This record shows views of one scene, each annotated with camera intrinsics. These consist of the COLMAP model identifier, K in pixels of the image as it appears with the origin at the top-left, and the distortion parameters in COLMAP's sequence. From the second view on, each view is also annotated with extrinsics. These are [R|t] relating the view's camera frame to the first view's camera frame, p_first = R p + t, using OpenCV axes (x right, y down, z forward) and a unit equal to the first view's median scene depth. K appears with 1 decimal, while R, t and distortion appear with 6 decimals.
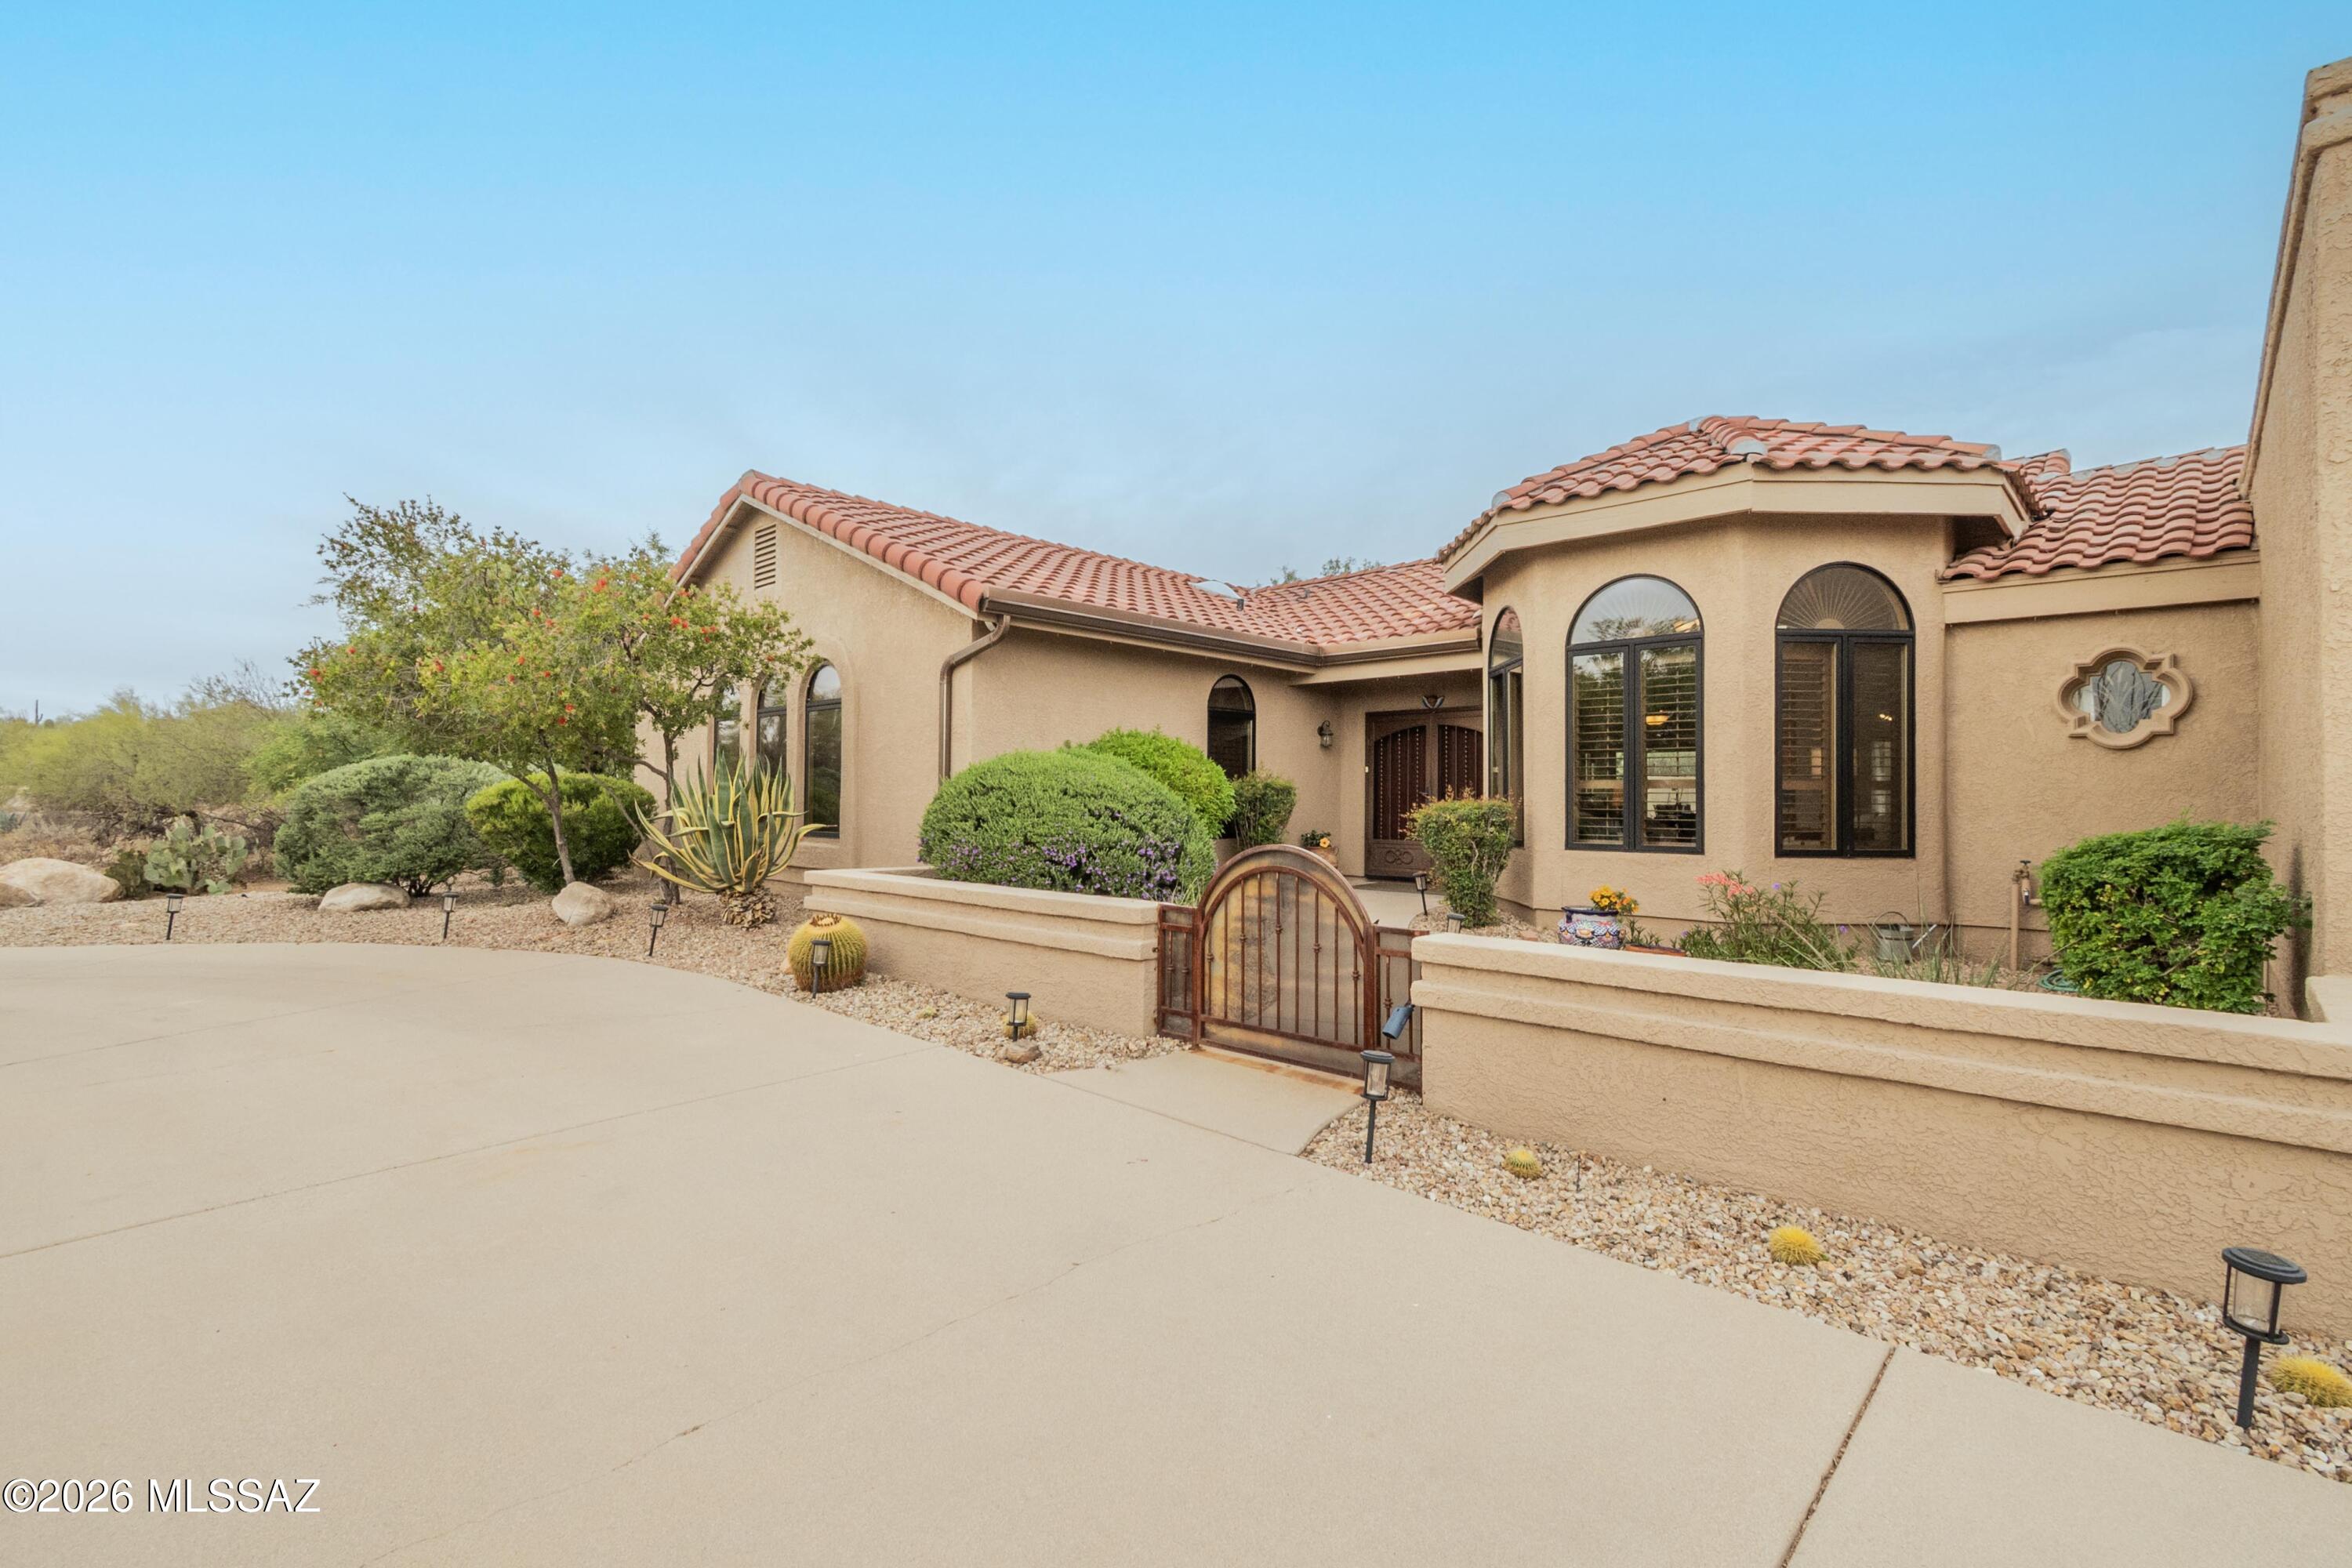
lens RADIAL K [[1070.2, 0, 1165.8], [0, 1070.2, 767.7], [0, 0, 1]] dist [-0.000188, -0.000260]
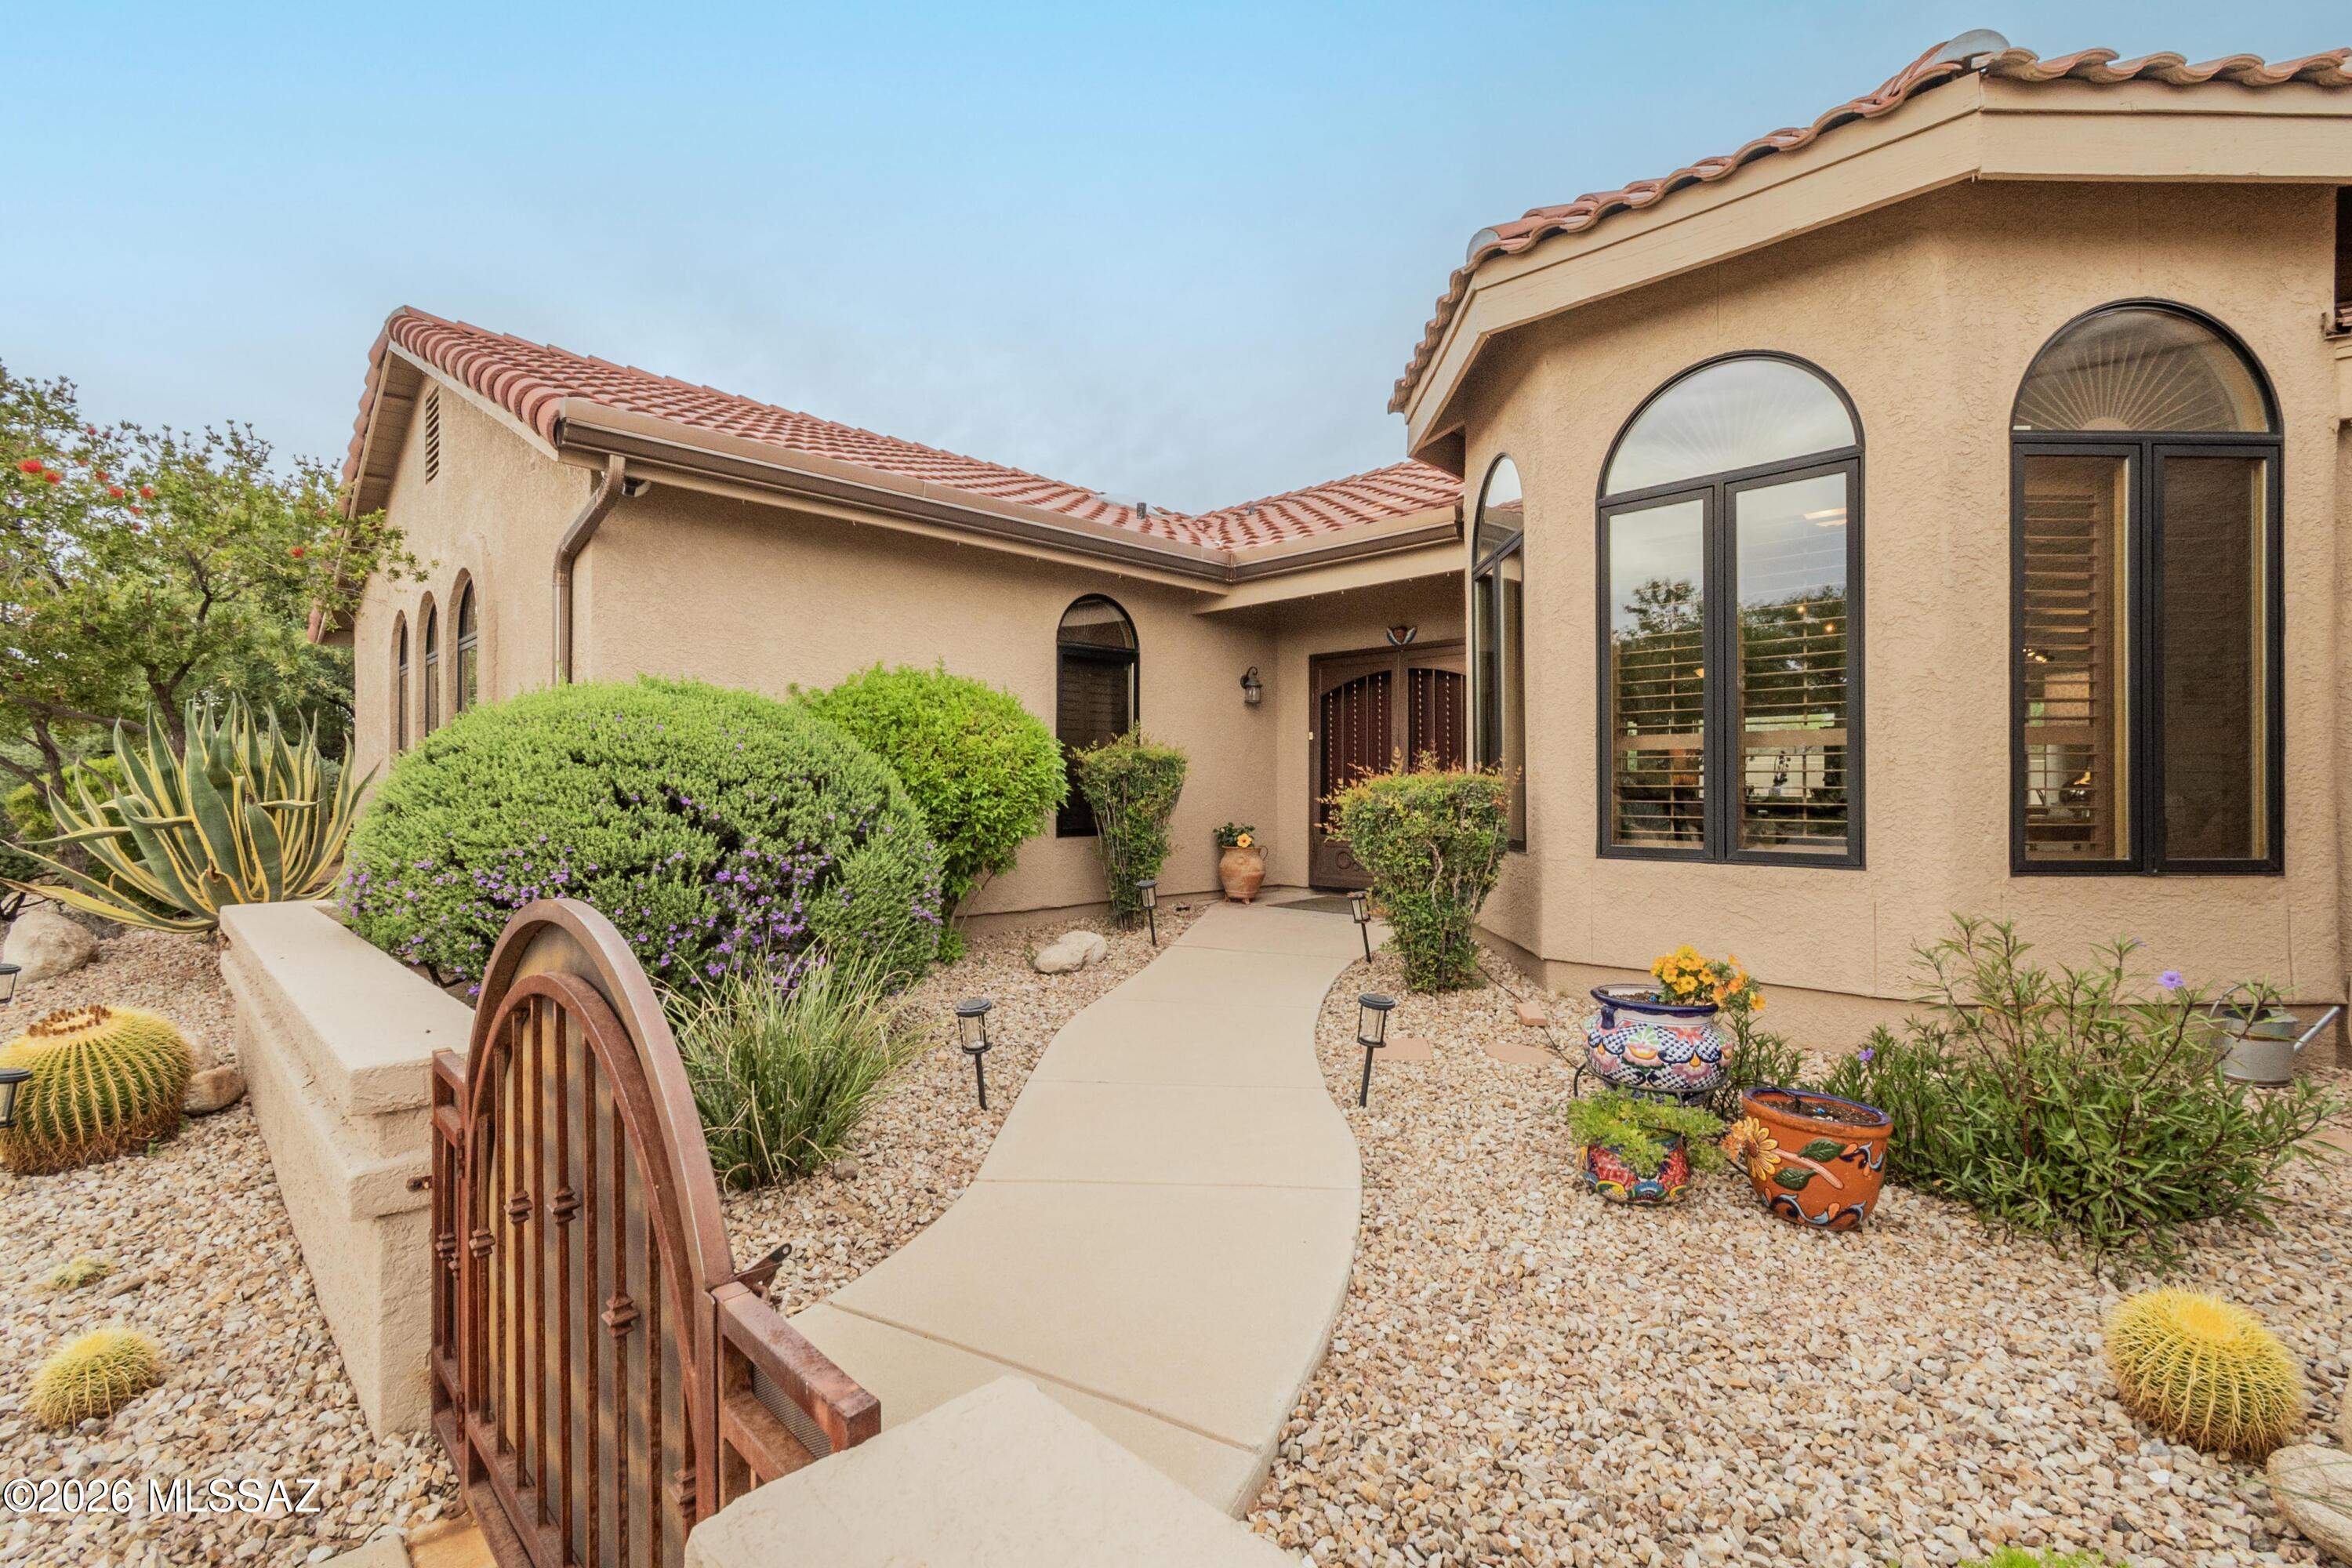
lens RADIAL K [[1039.3, 0, 1176.0], [0, 1039.3, 784.0], [0, 0, 1]] dist [-0.016731, 0.000038]
pose [[0.999704, -0.007235, -0.023231, 0.156805], [0.007827, 0.999644, 0.025497, 0.020803], [0.023038, -0.025672, 0.999405, 0.429110]]
